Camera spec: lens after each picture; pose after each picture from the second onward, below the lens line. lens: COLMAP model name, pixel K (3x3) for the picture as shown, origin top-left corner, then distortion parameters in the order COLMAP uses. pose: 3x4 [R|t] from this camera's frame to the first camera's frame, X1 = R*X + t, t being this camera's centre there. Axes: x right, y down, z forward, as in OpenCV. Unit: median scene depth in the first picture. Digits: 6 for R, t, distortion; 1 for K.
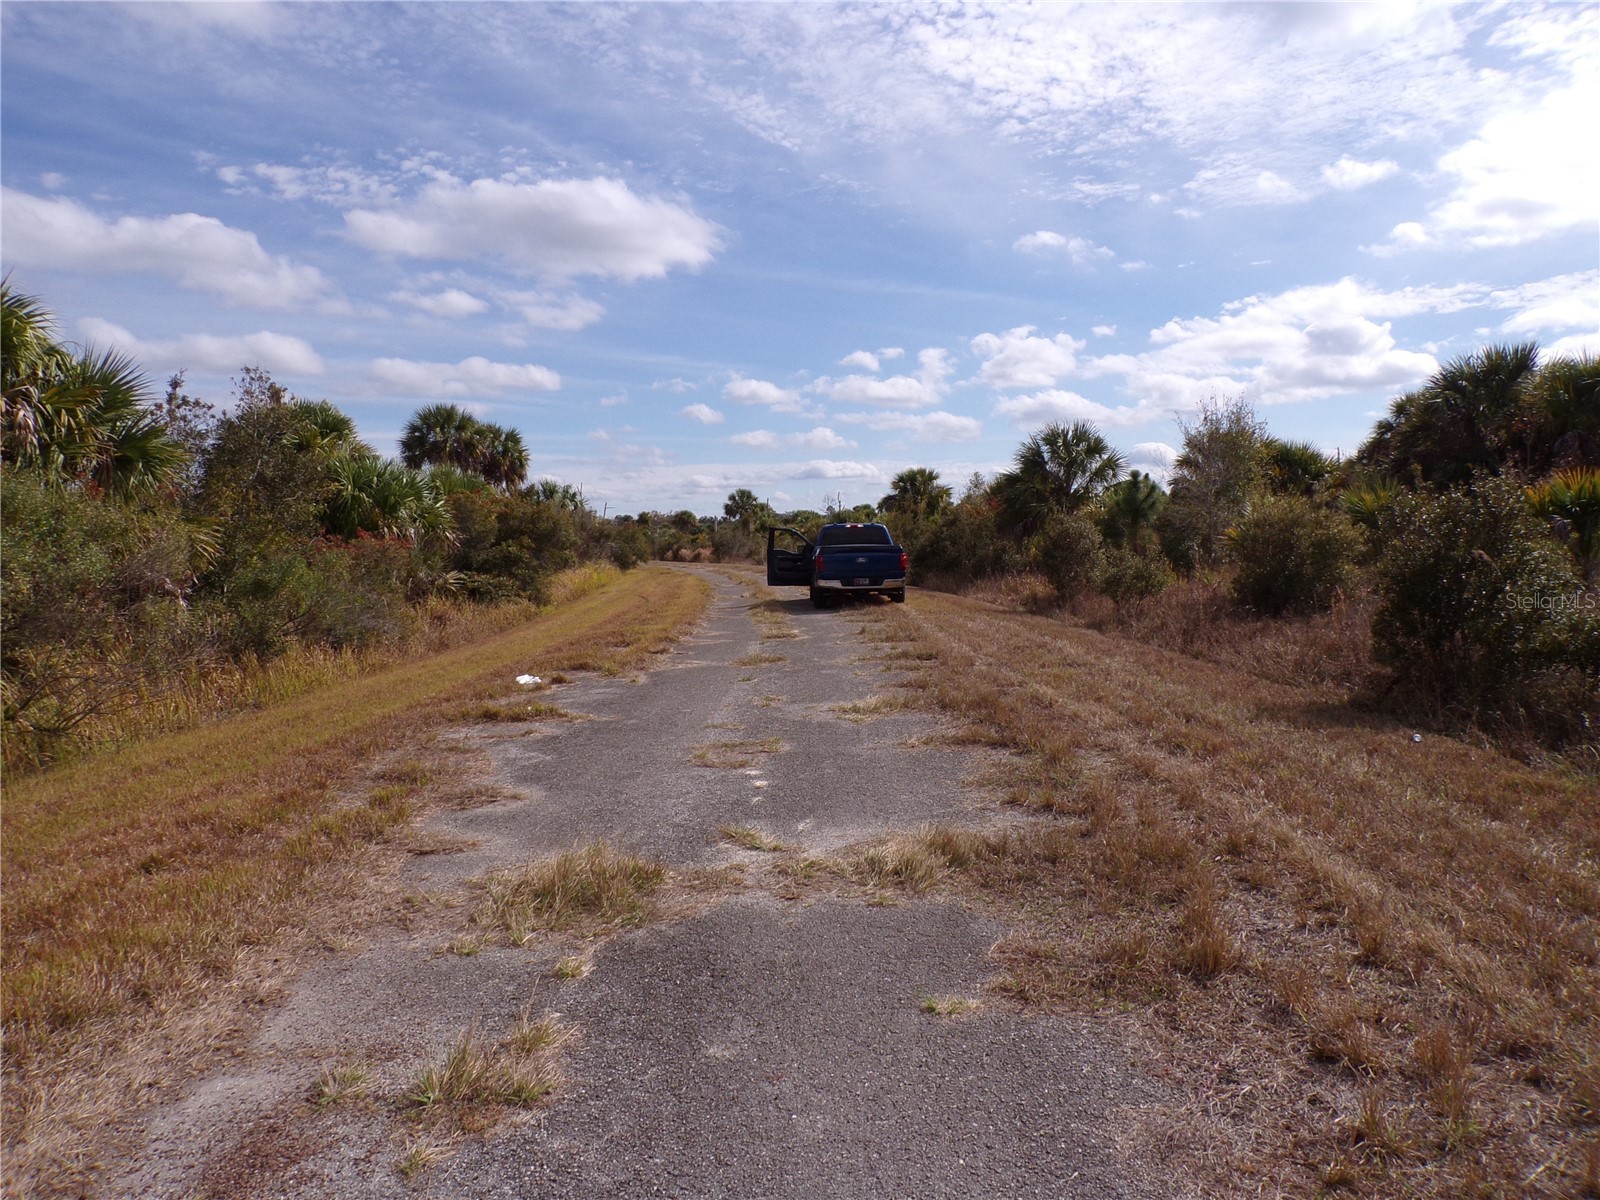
lens RADIAL K [[1081.5, 0, 801.3], [0, 1081.5, 597.4], [0, 0, 1]] dist [-0.002046, 0.018877]
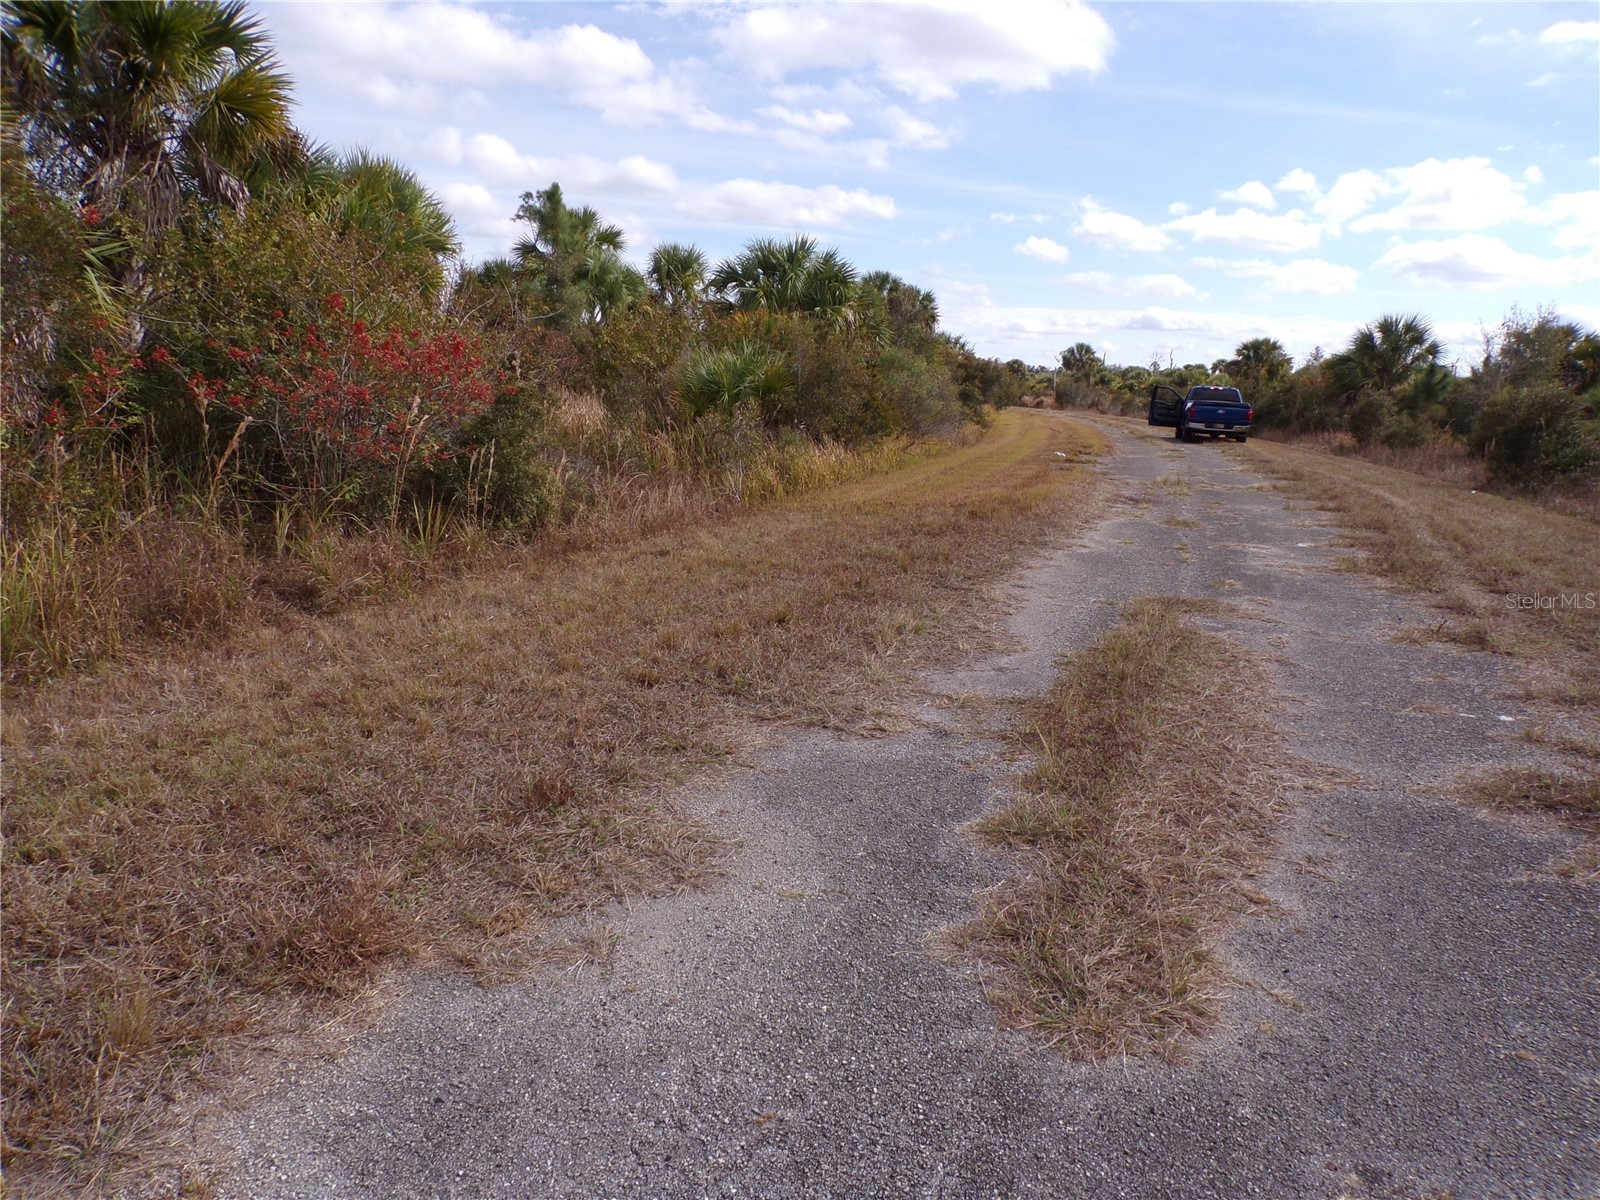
lens RADIAL K [[1081.5, 0, 800.5], [0, 1081.5, 597.8], [0, 0, 1]] dist [-0.002046, 0.018877]
pose [[0.959163, 0.119667, -0.256294, -0.093803], [-0.082155, 0.984898, 0.152403, 0.041814], [0.270661, -0.125124, 0.954509, -0.677850]]
